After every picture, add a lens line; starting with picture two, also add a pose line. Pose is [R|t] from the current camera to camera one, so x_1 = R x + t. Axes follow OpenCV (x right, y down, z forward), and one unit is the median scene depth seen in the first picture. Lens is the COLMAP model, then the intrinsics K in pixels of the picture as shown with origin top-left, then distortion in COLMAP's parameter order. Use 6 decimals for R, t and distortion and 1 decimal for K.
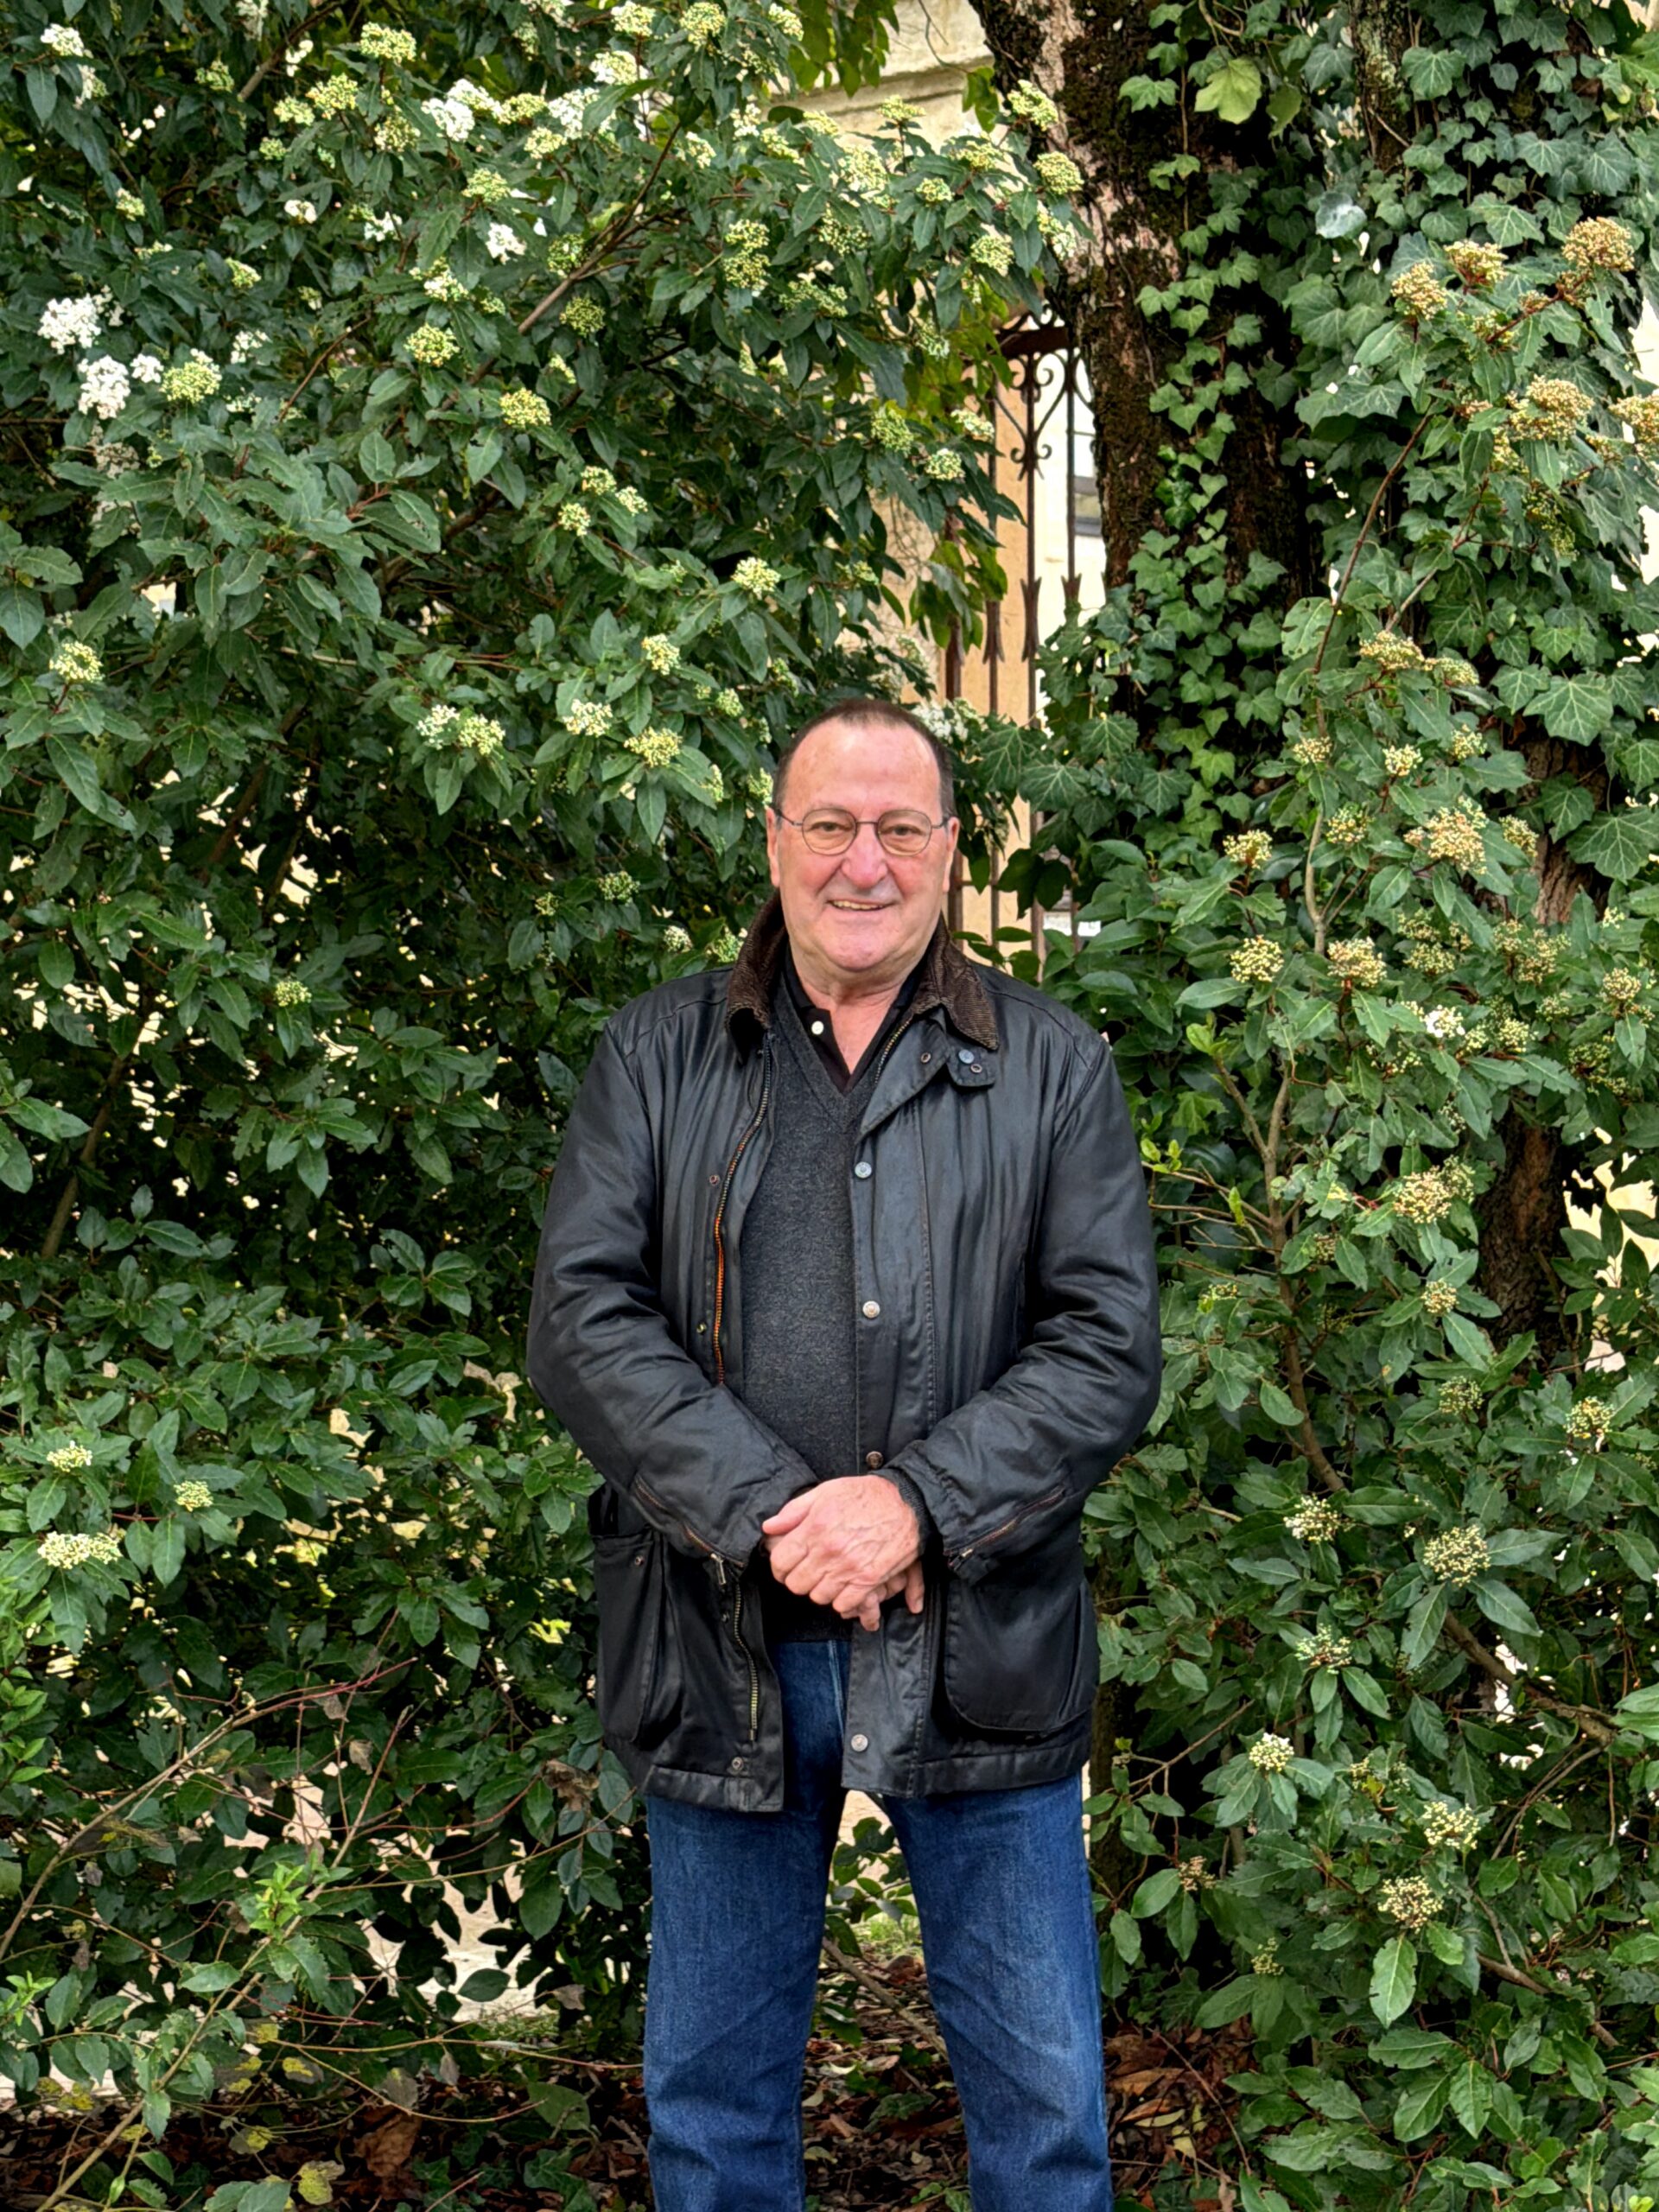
lens RADIAL K [[4995.5, 0, 797.2], [0, 4995.5, 1094.6], [0, 0, 1]] dist [0.163028, 0.000000]
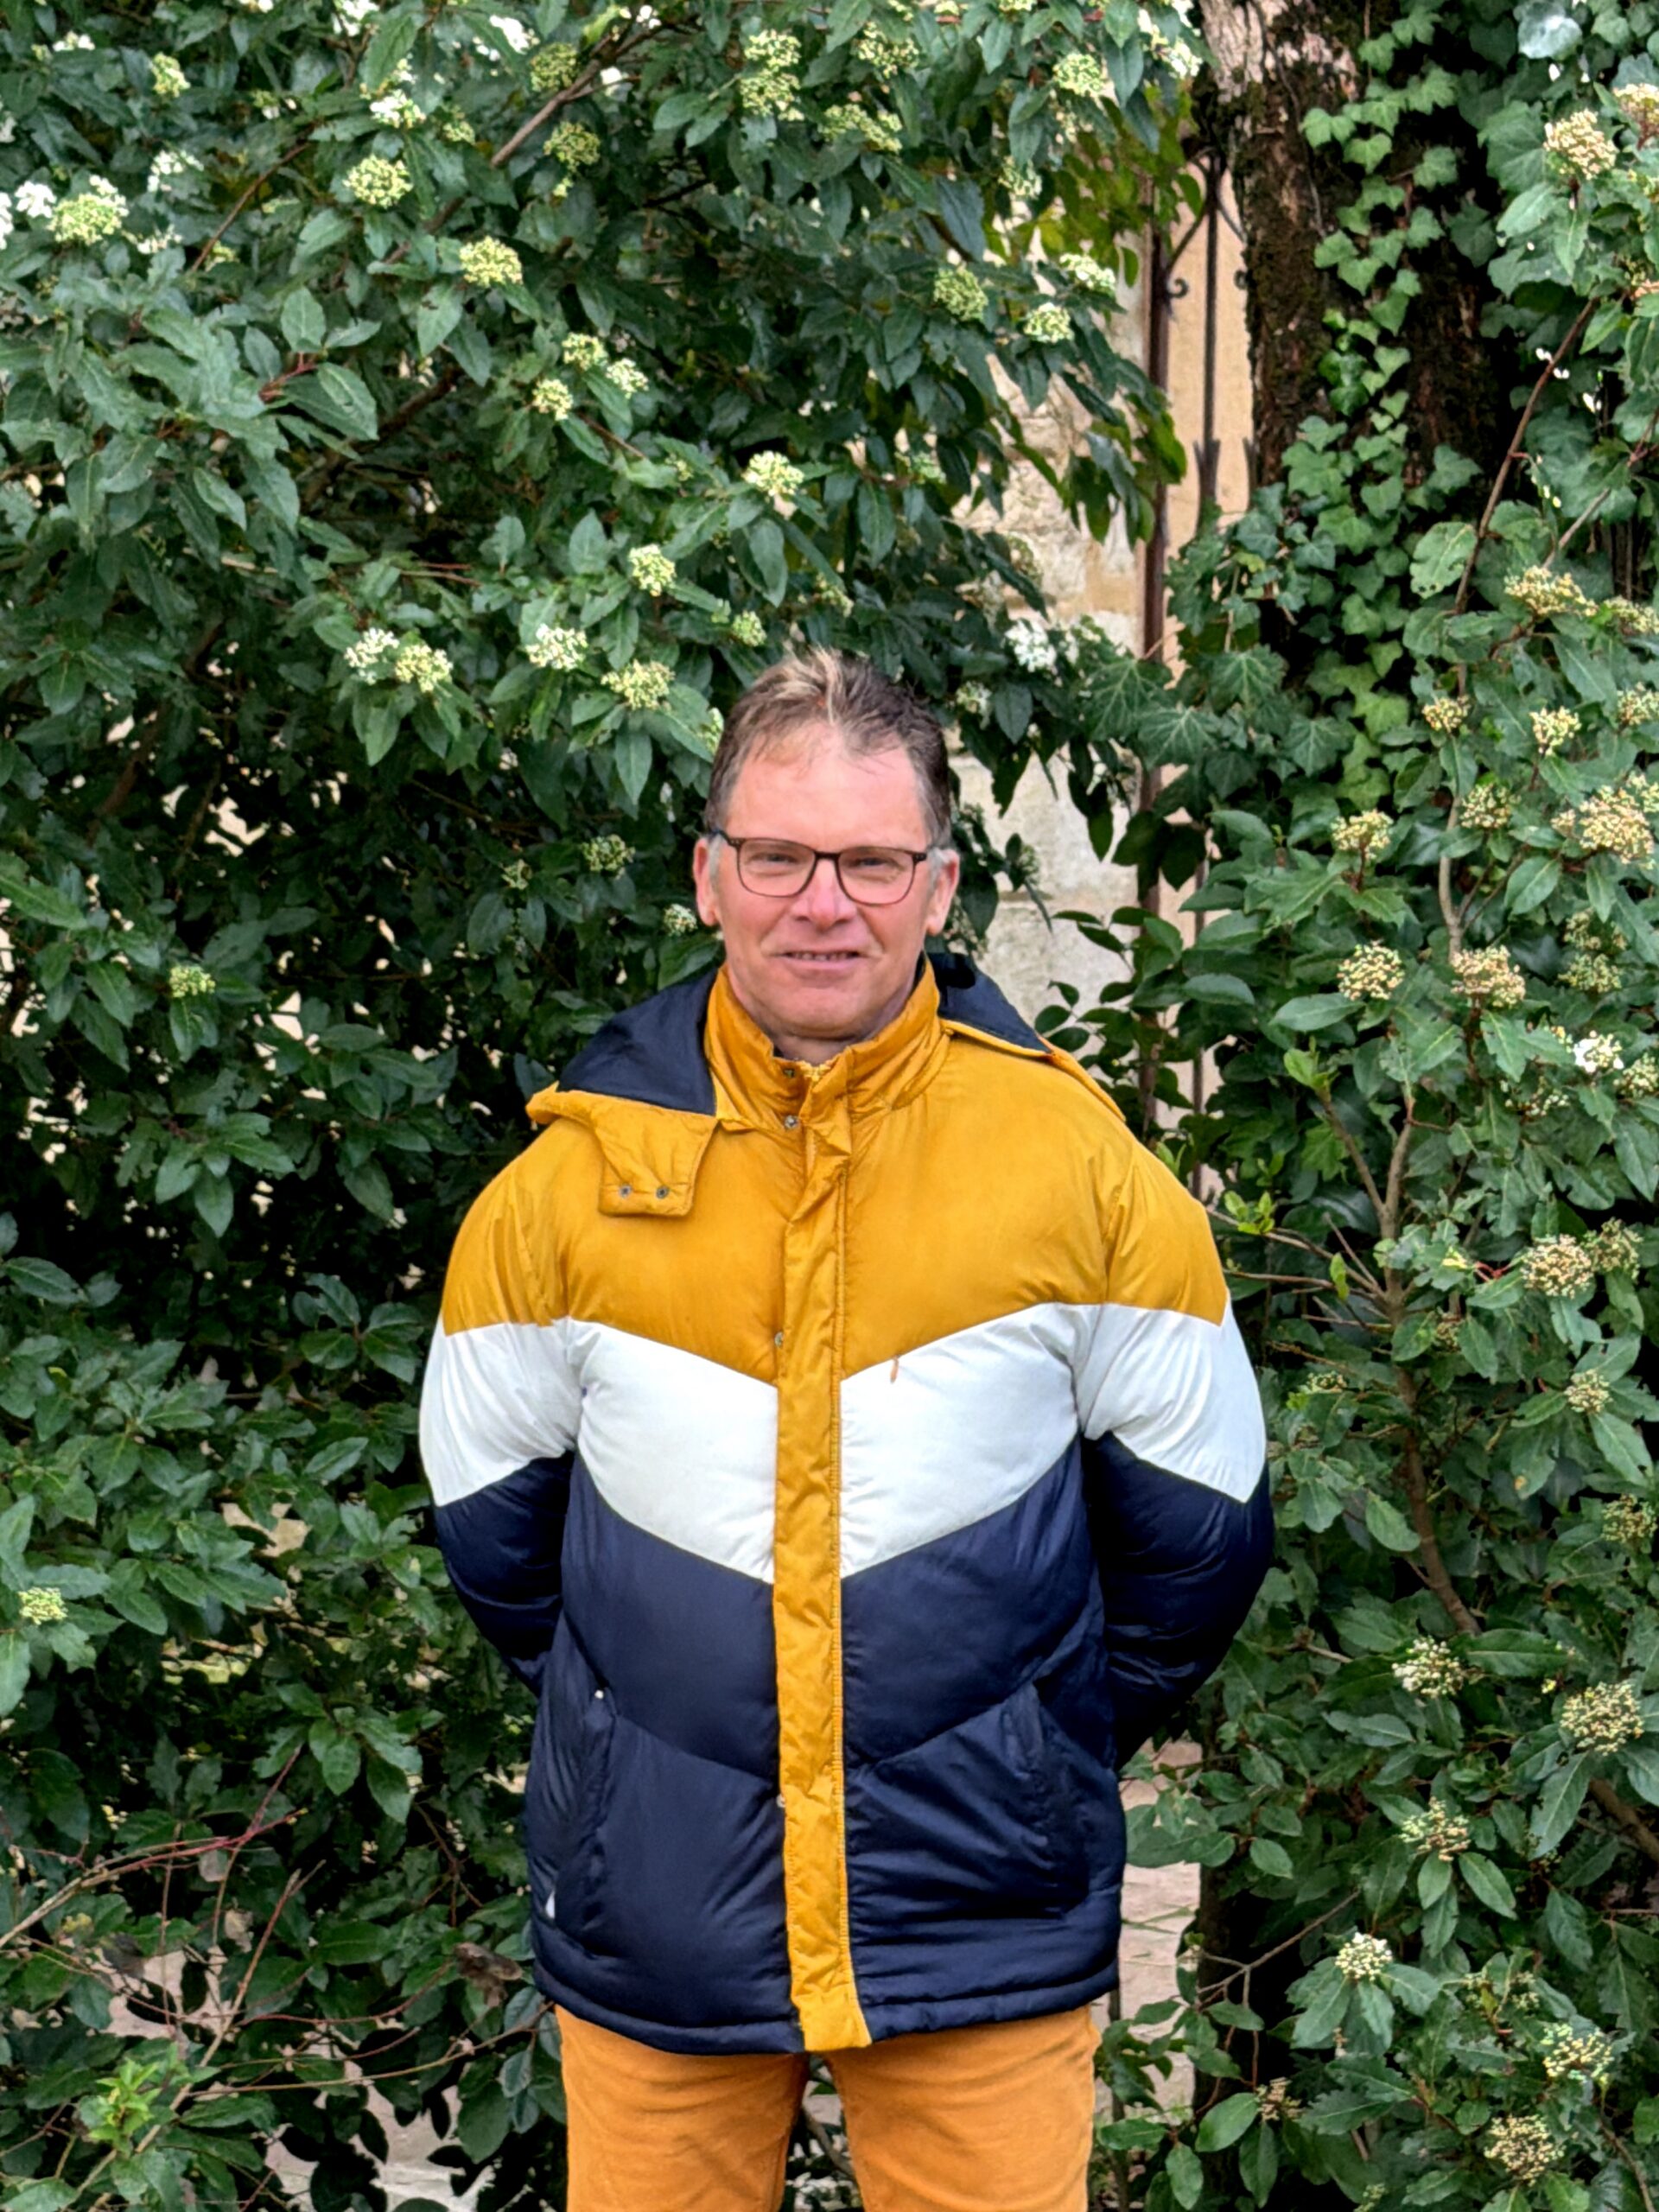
lens RADIAL K [[6521.2, 0, 845.2], [0, 6521.2, 1086.6], [0, 0, 1]] dist [0.138847, 0.000000]
pose [[0.999196, 0.024008, -0.032116, 0.034237], [-0.023948, 0.999711, 0.002255, -0.007089], [0.032161, -0.001484, 0.999482, -0.041868]]
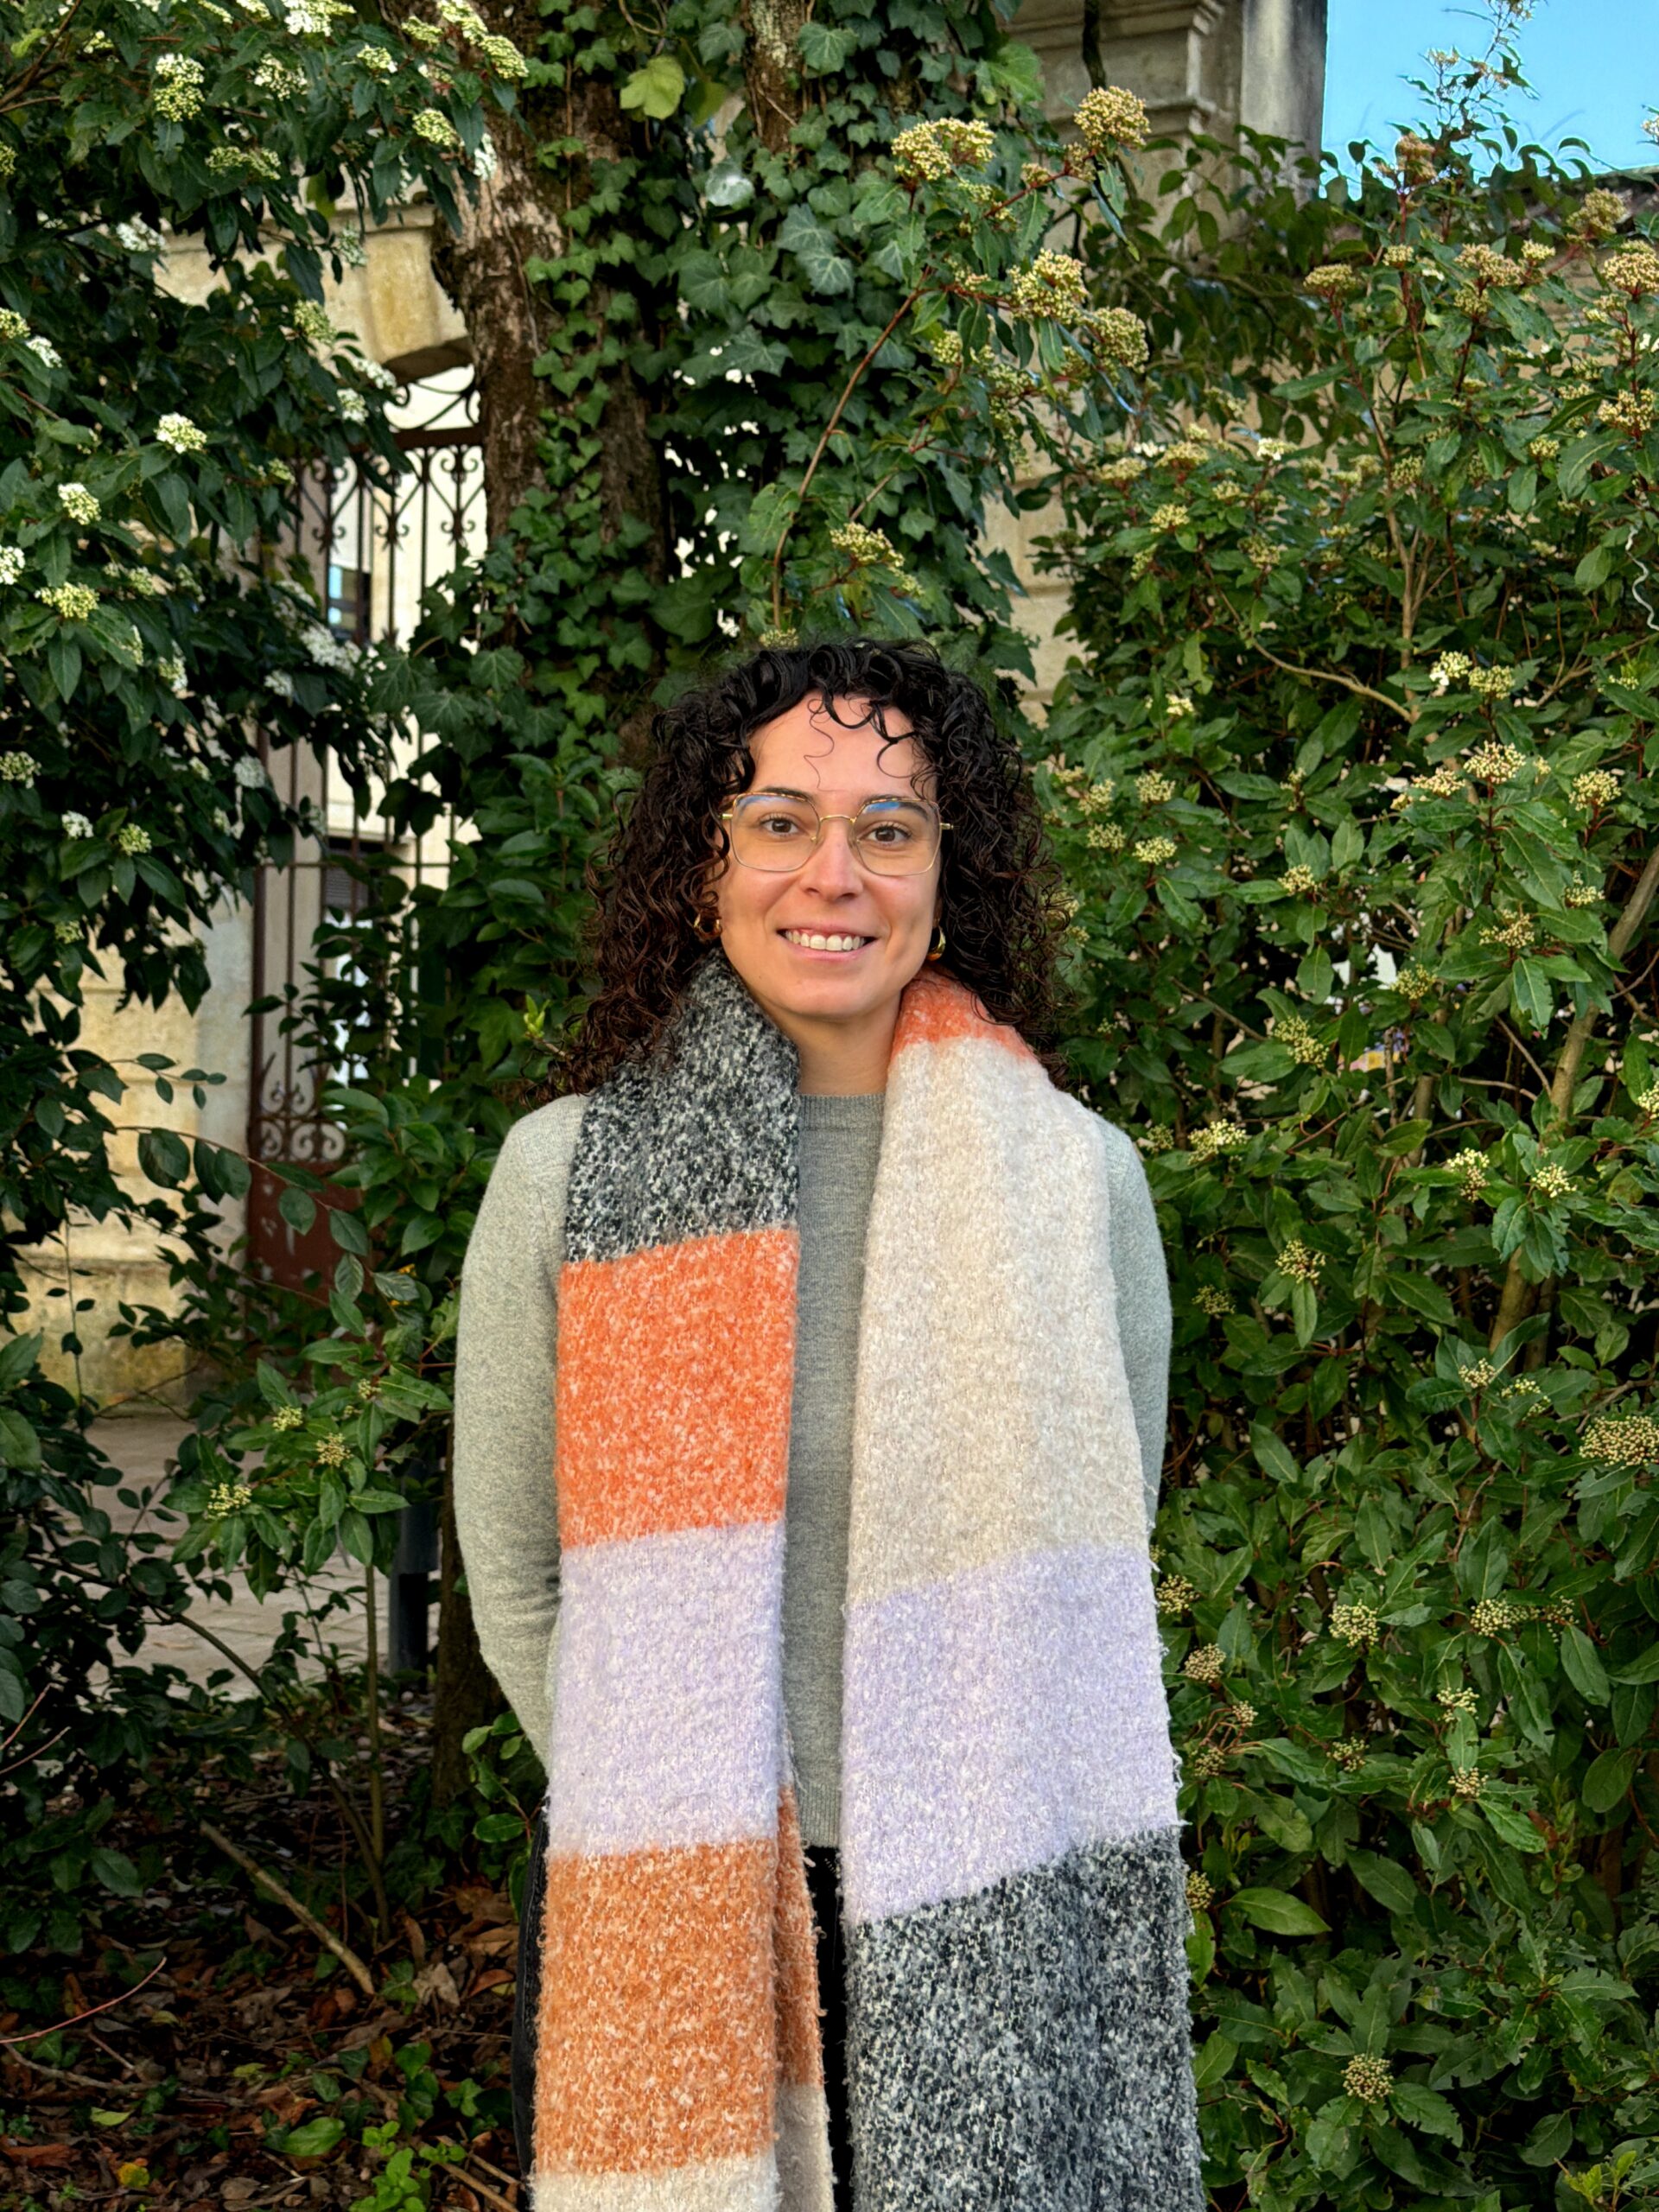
lens RADIAL K [[3200.8, 0, 810.0], [0, 3200.8, 1116.0], [0, 0, 1]] dist [0.135422, 0.000000]
pose [[0.975265, 0.029280, 0.219093, -0.019949], [-0.033451, 0.999323, 0.015348, 0.010846], [-0.218495, -0.022298, 0.975583, 0.324883]]
